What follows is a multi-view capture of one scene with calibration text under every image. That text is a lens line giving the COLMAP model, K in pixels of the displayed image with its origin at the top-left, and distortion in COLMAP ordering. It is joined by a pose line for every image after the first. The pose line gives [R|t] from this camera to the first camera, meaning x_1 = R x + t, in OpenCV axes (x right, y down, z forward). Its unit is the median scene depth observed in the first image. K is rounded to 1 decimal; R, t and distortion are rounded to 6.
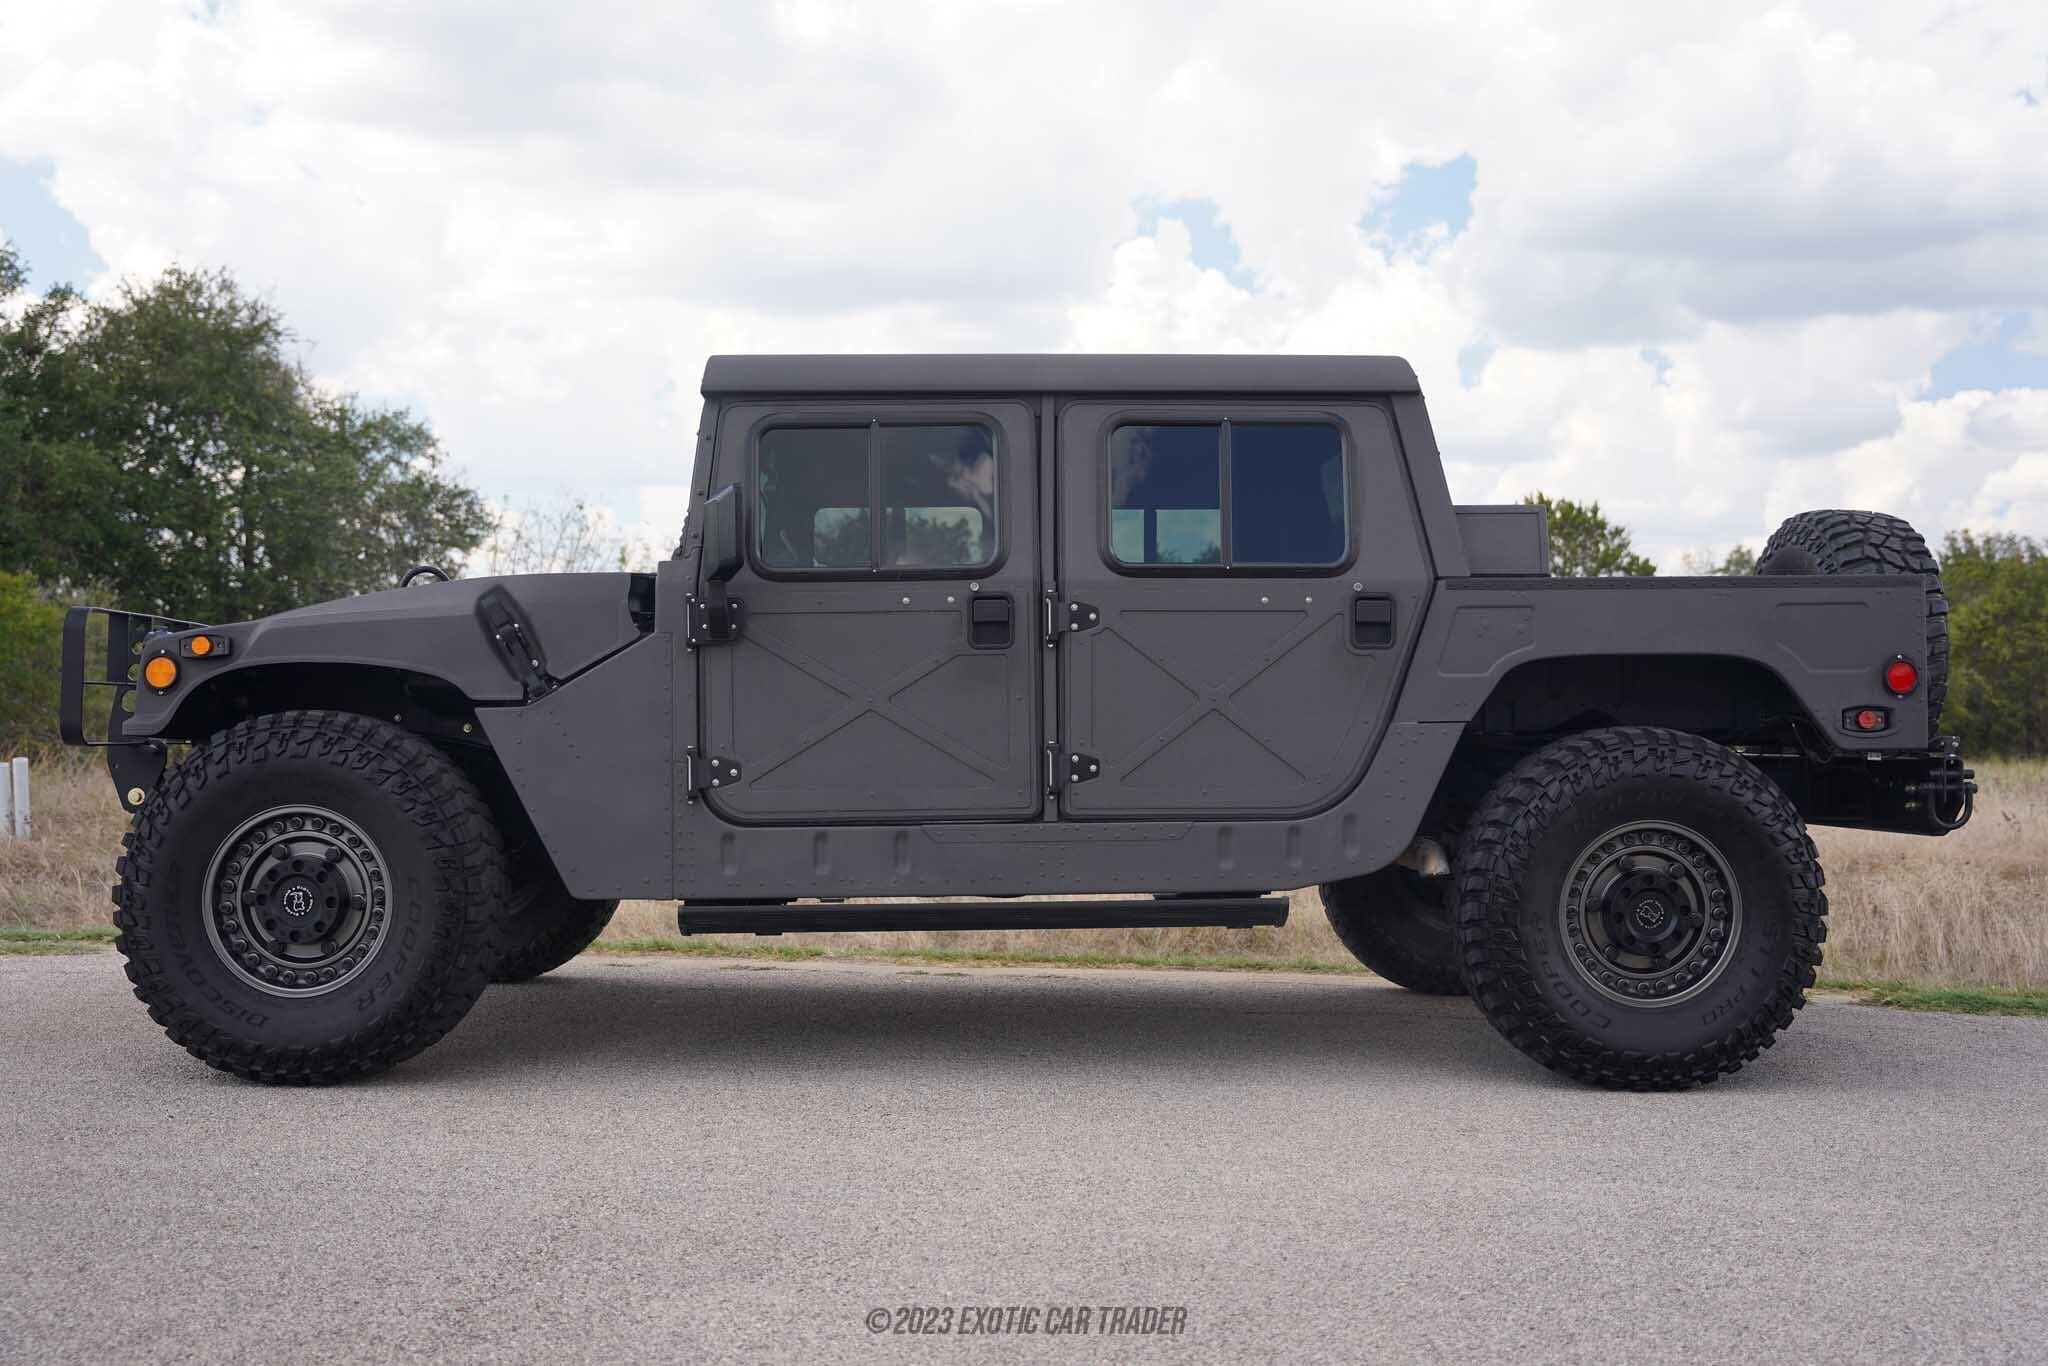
lens RADIAL K [[2036.5, 0, 1024.0], [0, 2036.5, 683.0], [0, 0, 1]] dist [-0.001122, 0.005947]
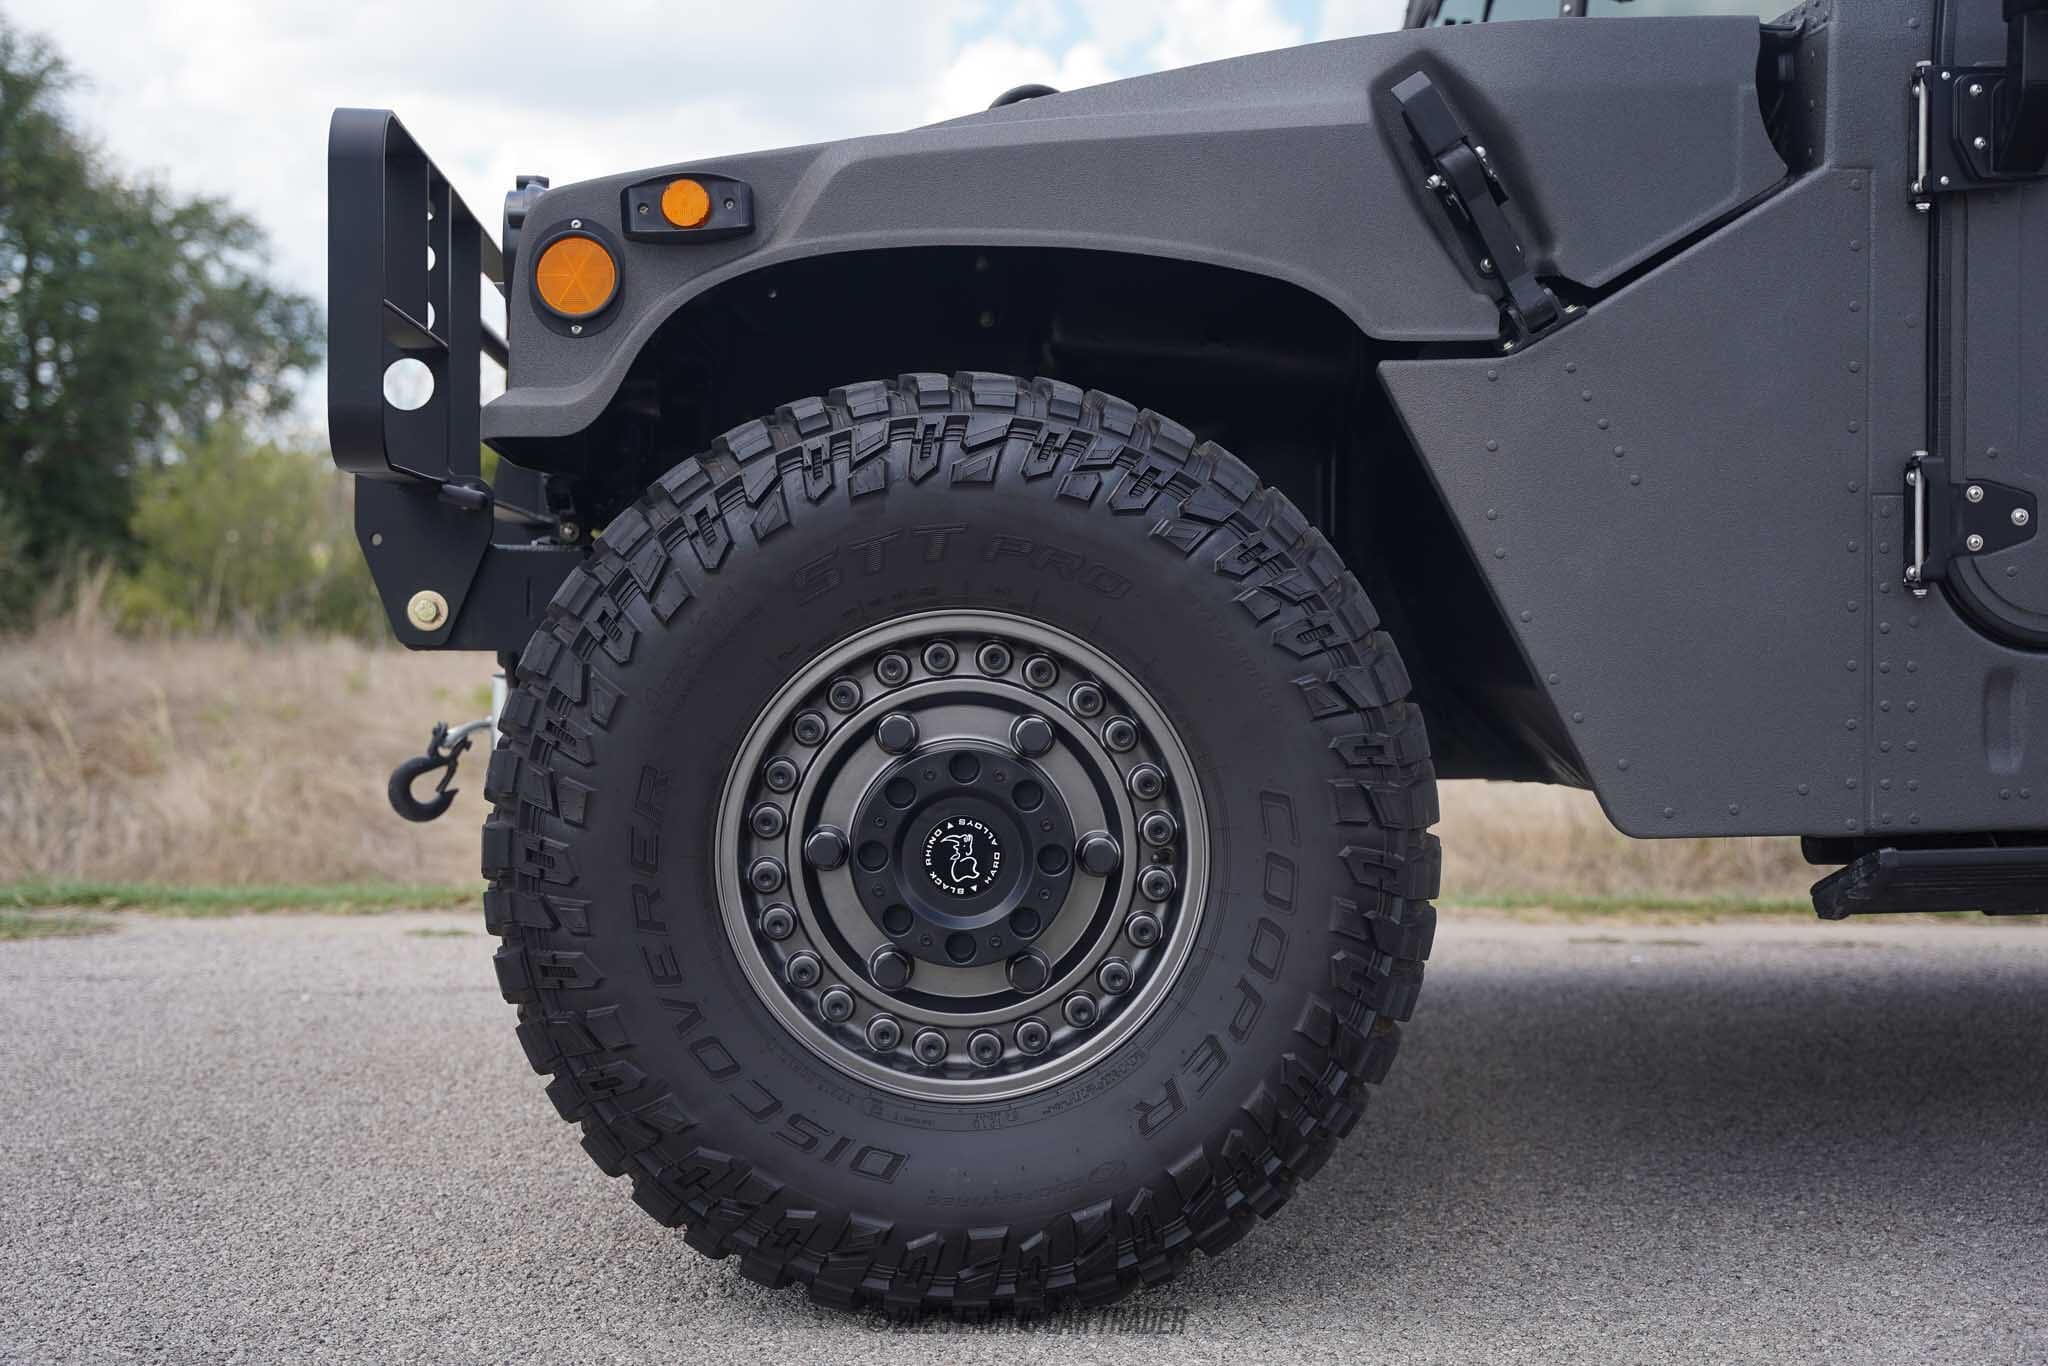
lens RADIAL K [[2345.4, 0, 1024.0], [0, 2345.4, 683.0], [0, 0, 1]] dist [-0.010563, 0.210464]
pose [[0.998797, -0.015217, 0.046623, -0.348492], [0.012391, 0.998102, 0.060321, 0.044630], [-0.047453, -0.059670, 0.997090, 0.527387]]
